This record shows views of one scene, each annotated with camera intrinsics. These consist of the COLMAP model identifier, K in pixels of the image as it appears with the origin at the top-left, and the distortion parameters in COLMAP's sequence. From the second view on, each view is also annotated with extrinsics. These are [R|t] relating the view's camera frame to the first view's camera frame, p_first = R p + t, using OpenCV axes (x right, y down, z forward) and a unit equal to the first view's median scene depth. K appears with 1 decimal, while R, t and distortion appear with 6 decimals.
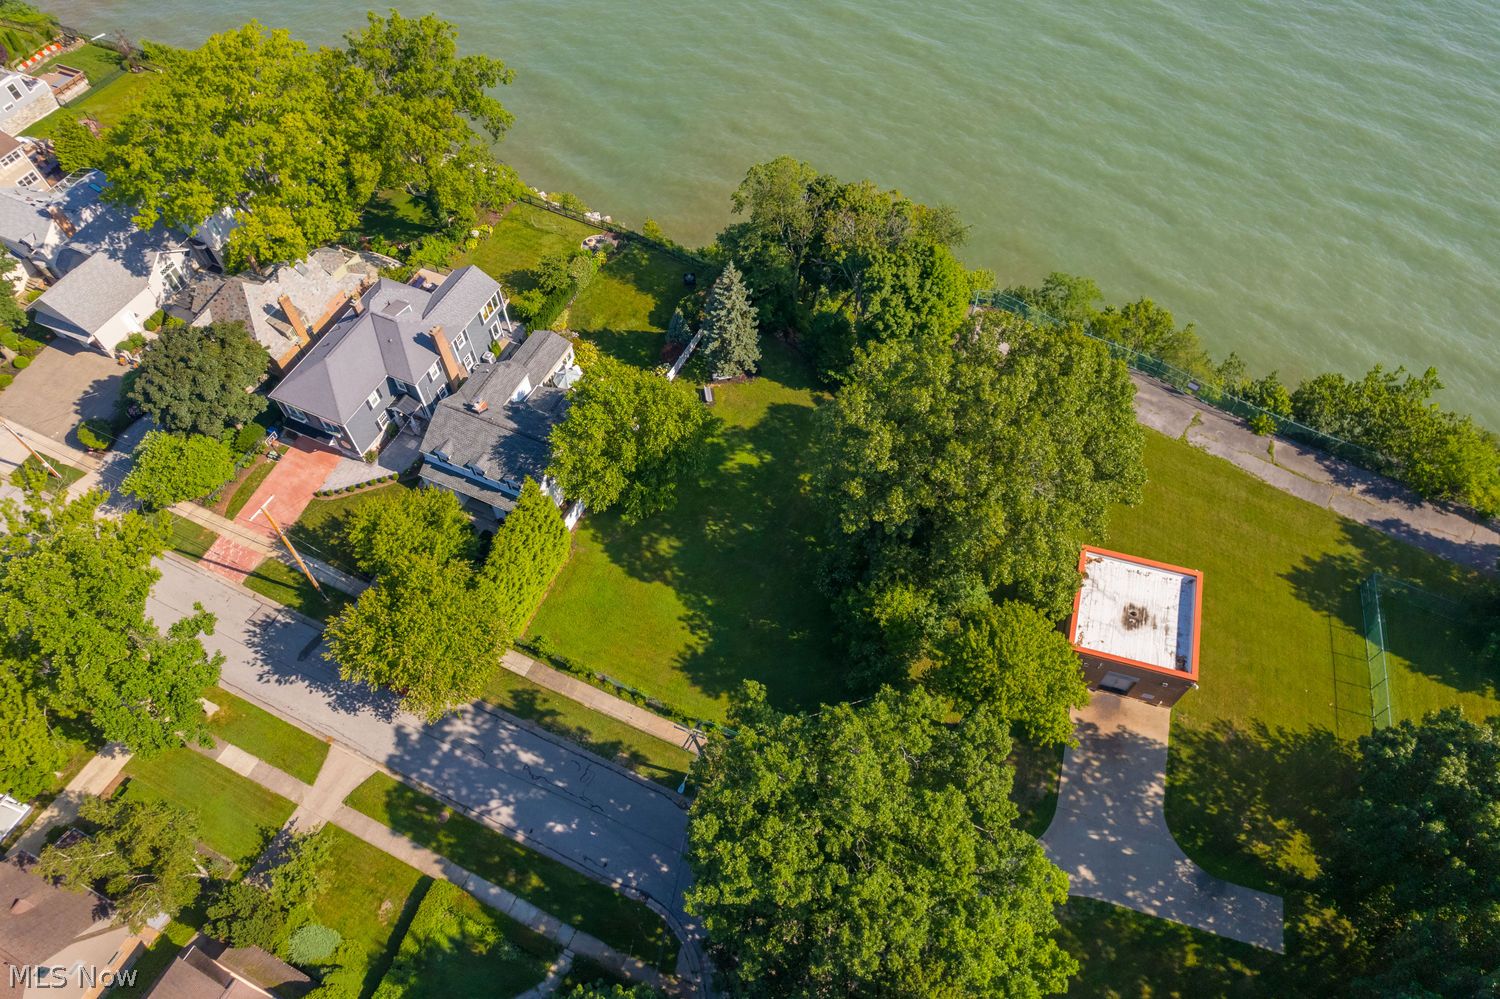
lens RADIAL K [[950.7, 0, 765.5], [0, 950.7, 505.7], [0, 0, 1]] dist [-0.046549, 0.001672]
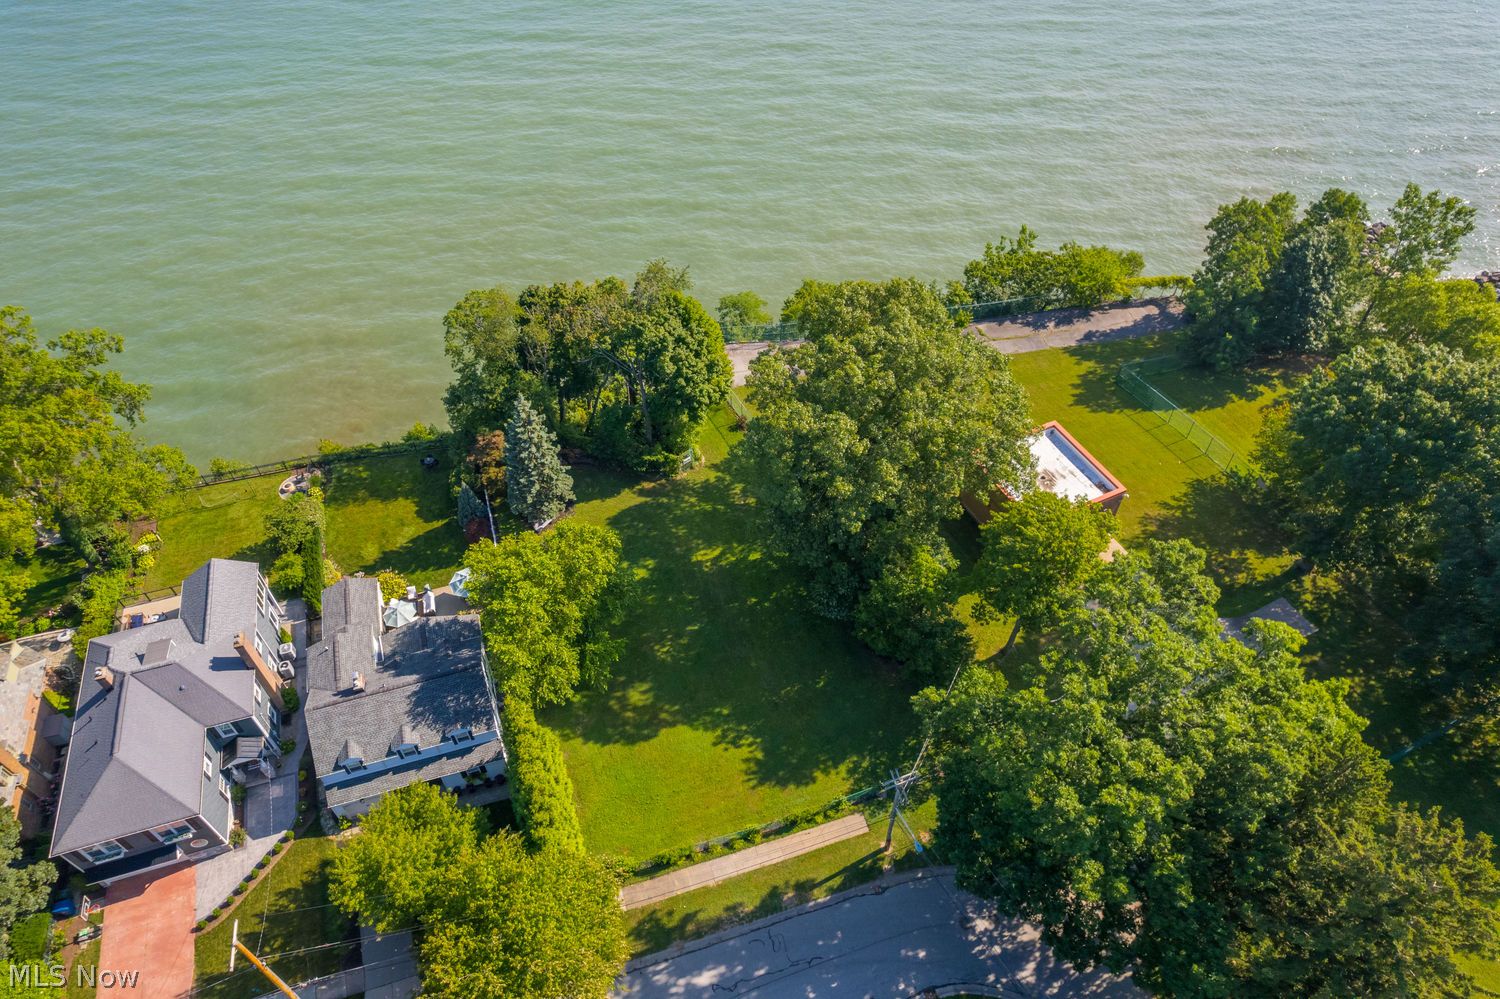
lens RADIAL K [[952.4, 0, 750.0], [0, 952.4, 499.5], [0, 0, 1]] dist [-0.083315, 0.074948]
pose [[0.734444, -0.491041, 0.468478, -0.342515], [0.560100, 0.828366, -0.009821, -0.039967], [-0.383249, 0.269607, 0.883421, 0.137011]]
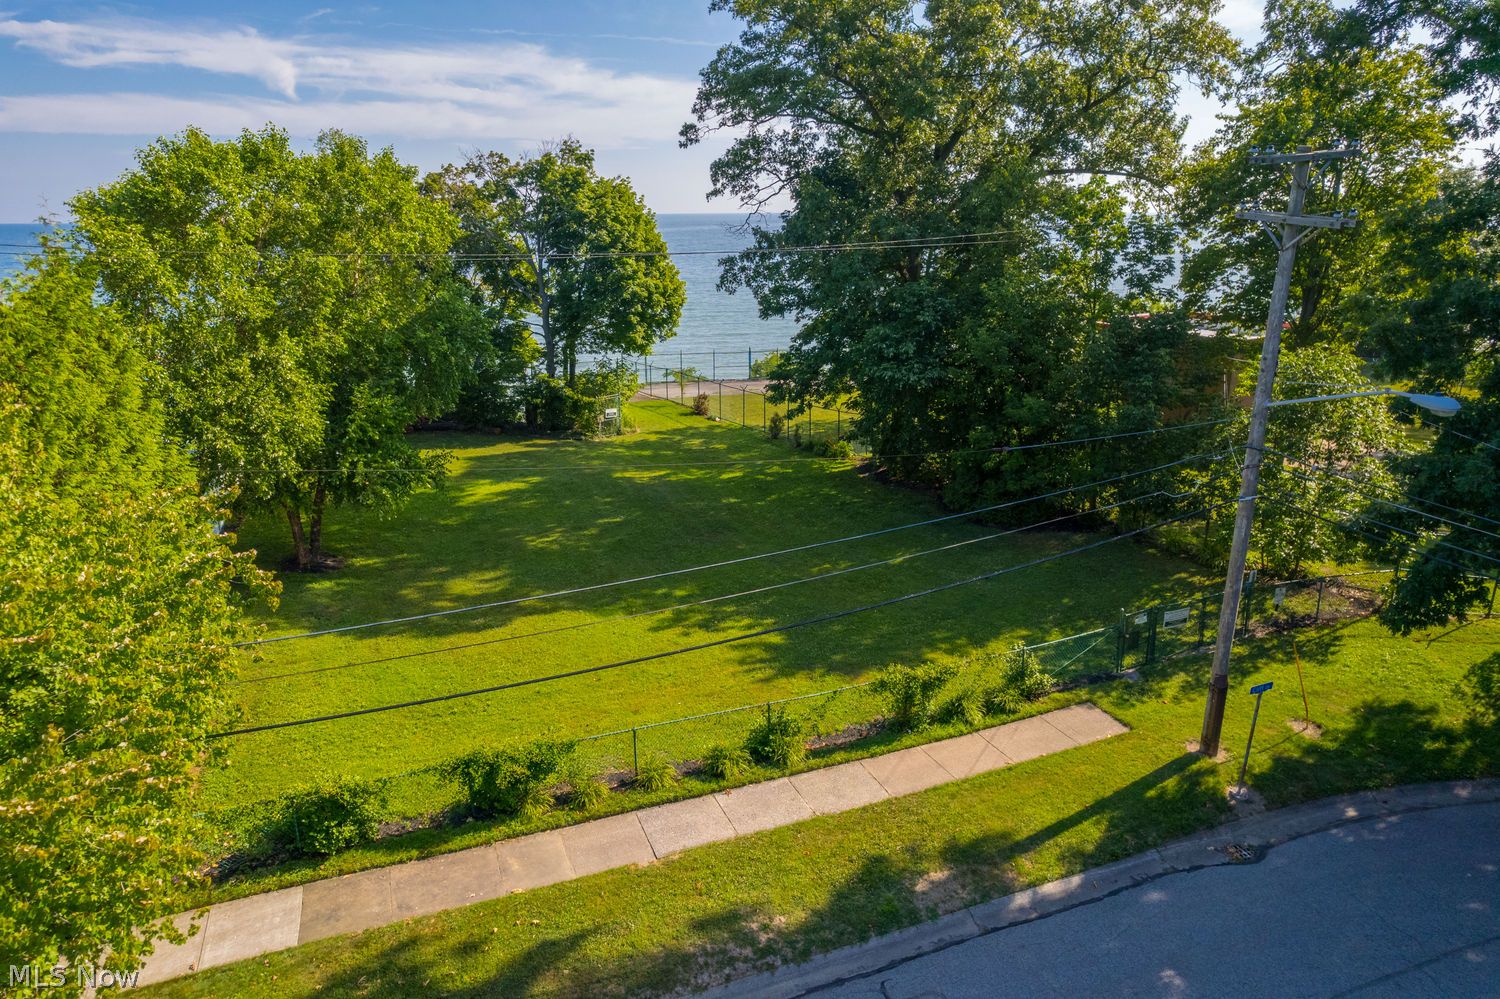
lens RADIAL K [[959.2, 0, 746.7], [0, 959.2, 501.3], [0, 0, 1]] dist [-0.080303, 0.068672]
pose [[0.689600, -0.205035, 0.694559, -0.276022], [0.603759, 0.692394, -0.395052, 0.225459], [-0.399908, 0.691774, 0.601267, 0.698399]]
